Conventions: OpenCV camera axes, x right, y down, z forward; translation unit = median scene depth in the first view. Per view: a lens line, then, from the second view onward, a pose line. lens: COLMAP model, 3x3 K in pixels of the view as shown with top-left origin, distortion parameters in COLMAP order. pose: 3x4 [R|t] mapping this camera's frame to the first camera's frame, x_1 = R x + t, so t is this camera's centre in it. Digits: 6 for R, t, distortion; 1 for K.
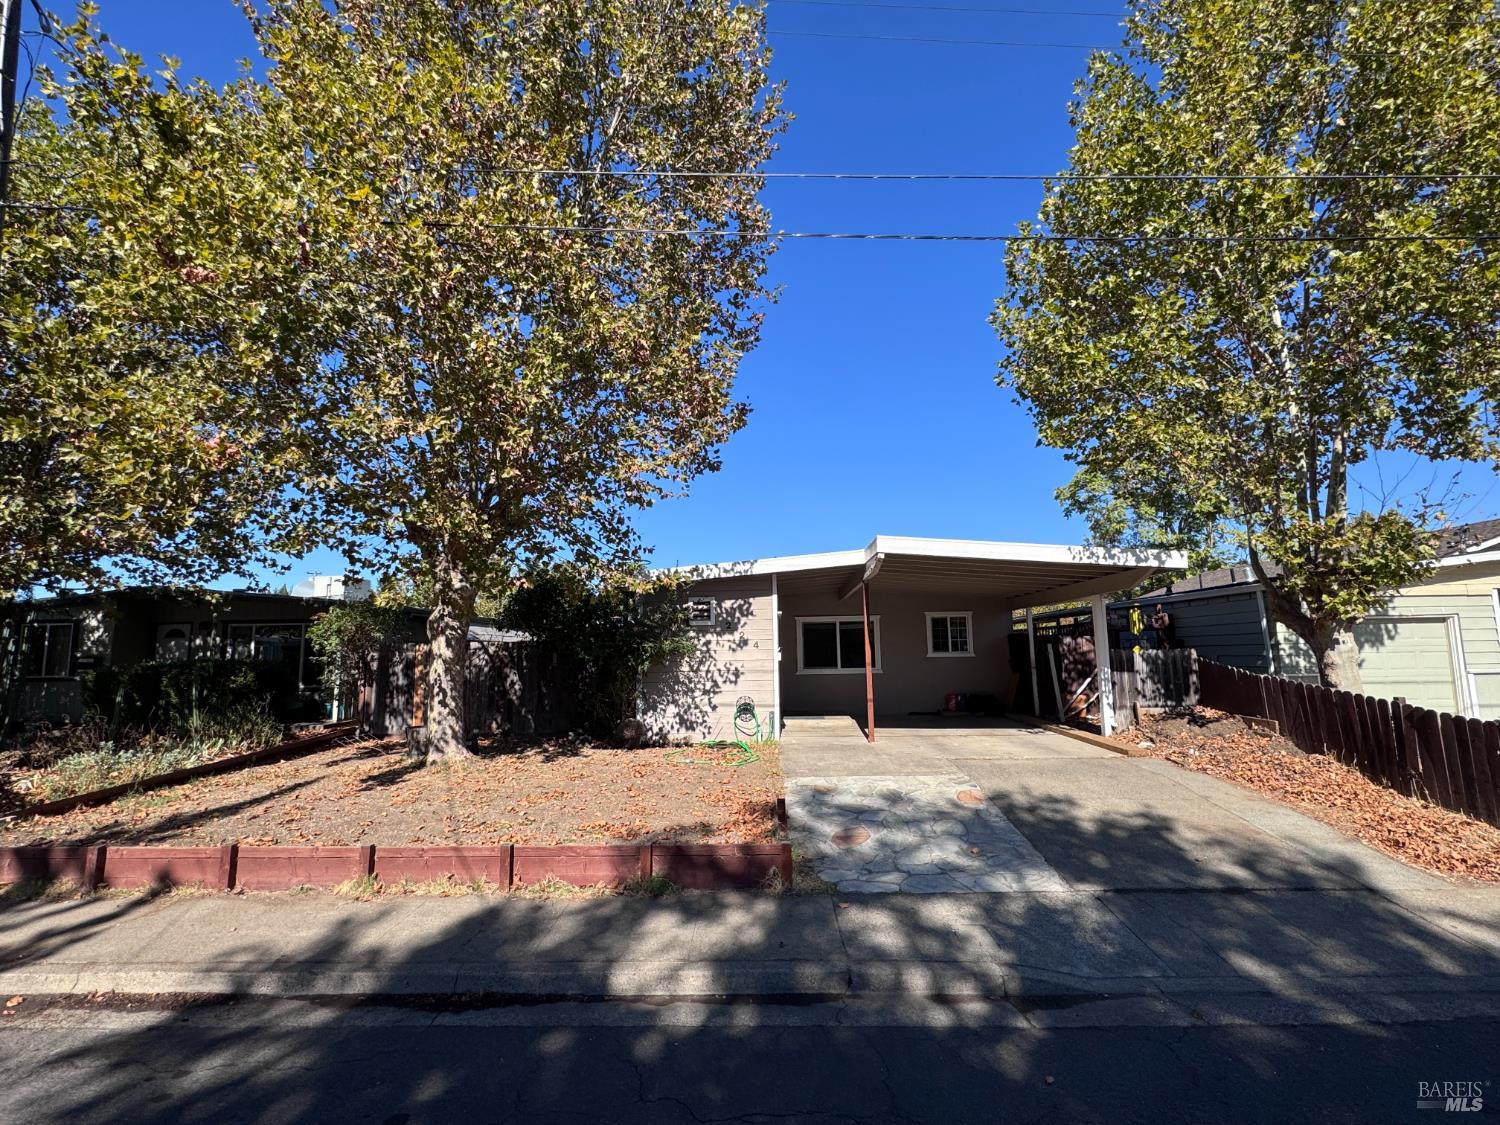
lens RADIAL K [[678.9, 0, 751.5], [0, 678.9, 562.8], [0, 0, 1]] dist [-0.003140, -0.000564]
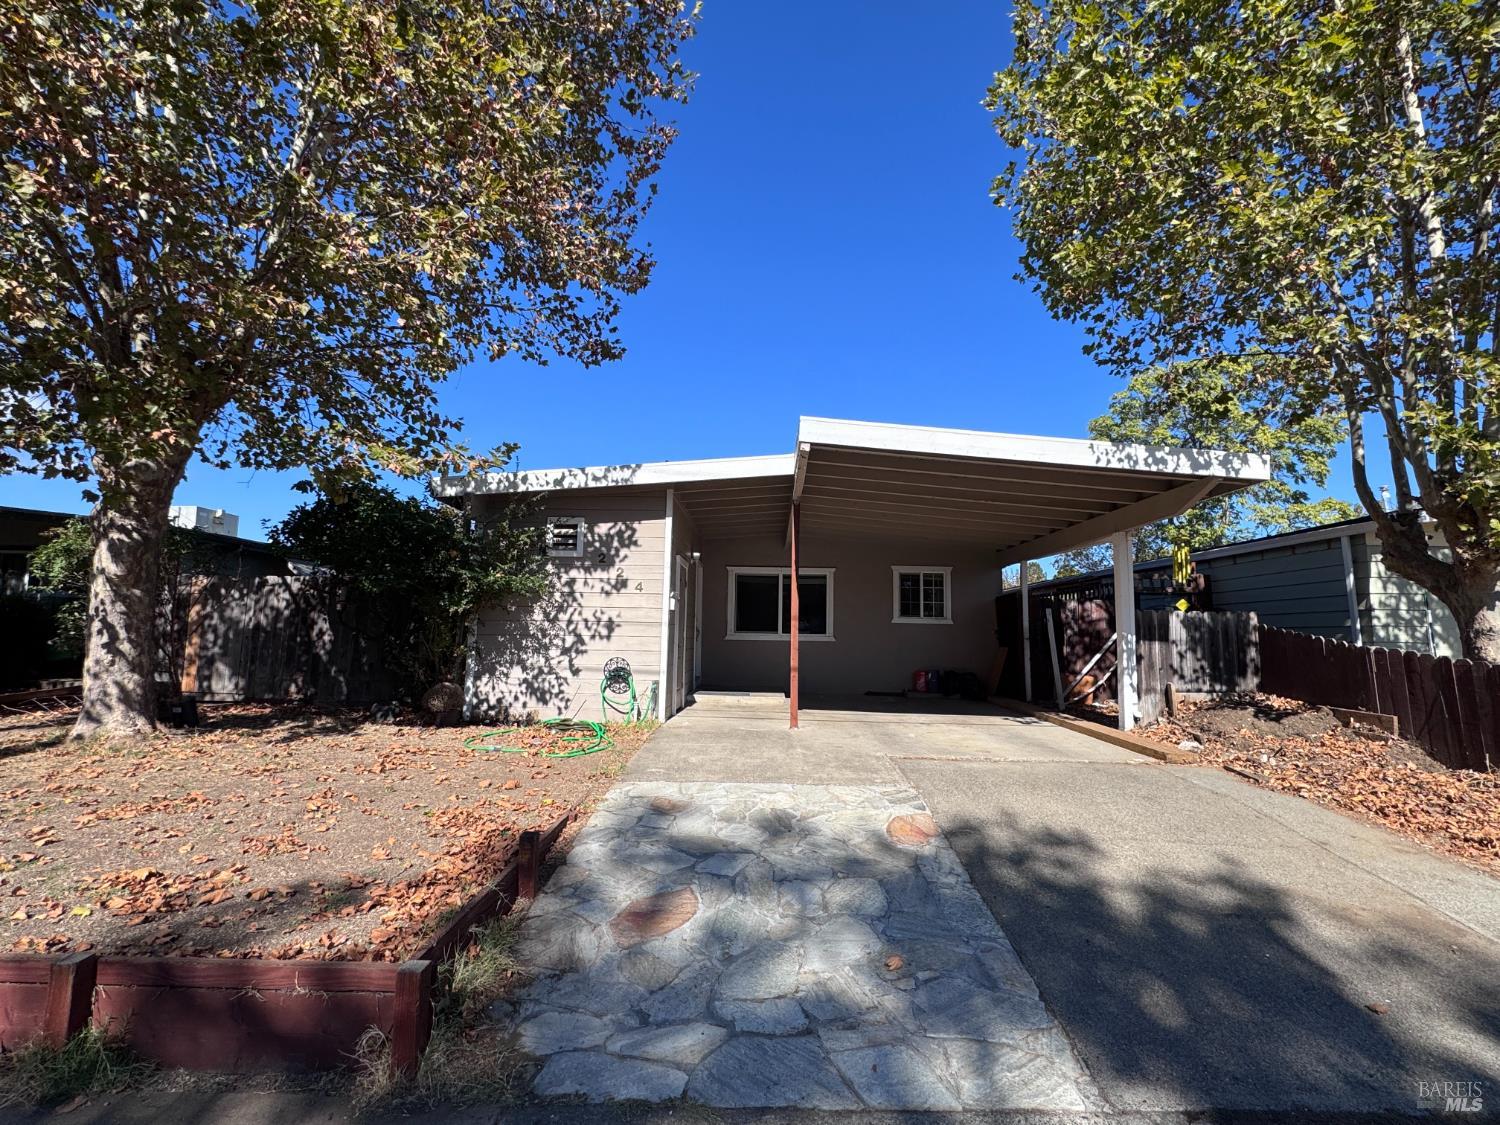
lens RADIAL K [[678.9, 0, 751.2], [0, 678.9, 563.9], [0, 0, 1]] dist [-0.003140, -0.000564]
pose [[0.999407, 0.033765, 0.006688, 0.121543], [-0.033931, 0.999075, 0.026430, 0.076532], [-0.005789, -0.026641, 0.999628, 0.299430]]
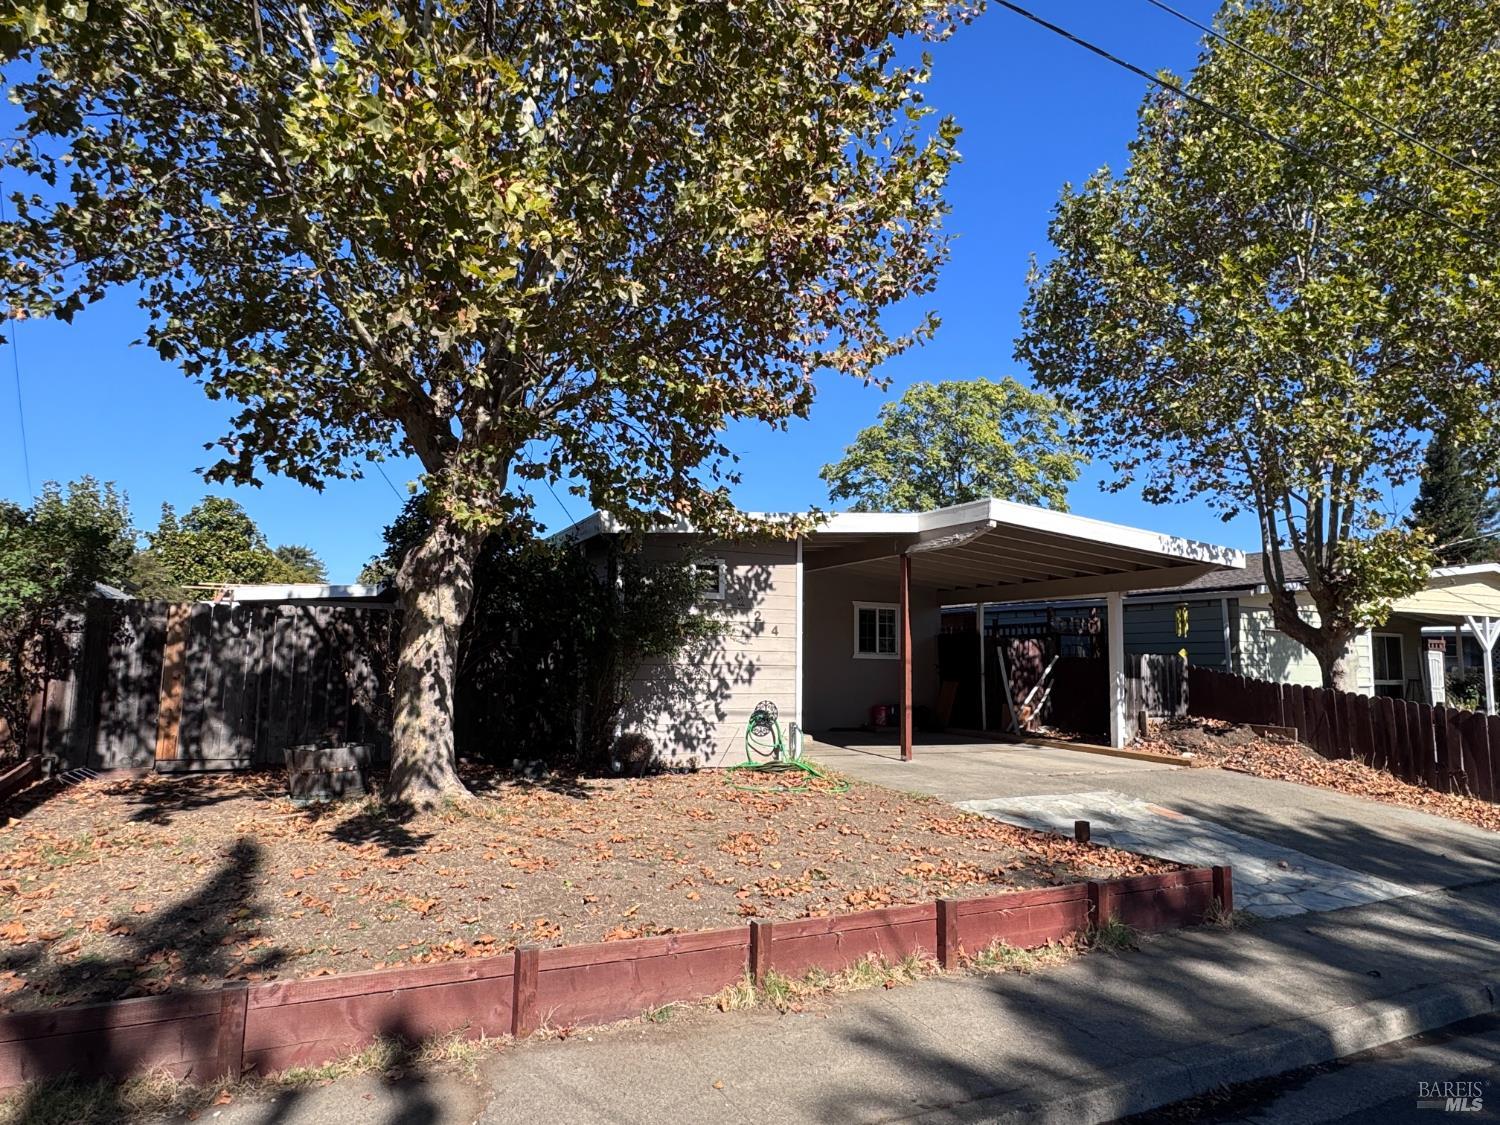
lens RADIAL K [[925.4, 0, 747.5], [0, 925.4, 564.6], [0, 0, 1]] dist [-0.004081, 0.004416]
pose [[0.882677, 0.077761, 0.463502, -0.494437], [-0.089589, 0.995973, 0.003518, 0.051906], [-0.461361, -0.044630, 0.886089, 0.151615]]
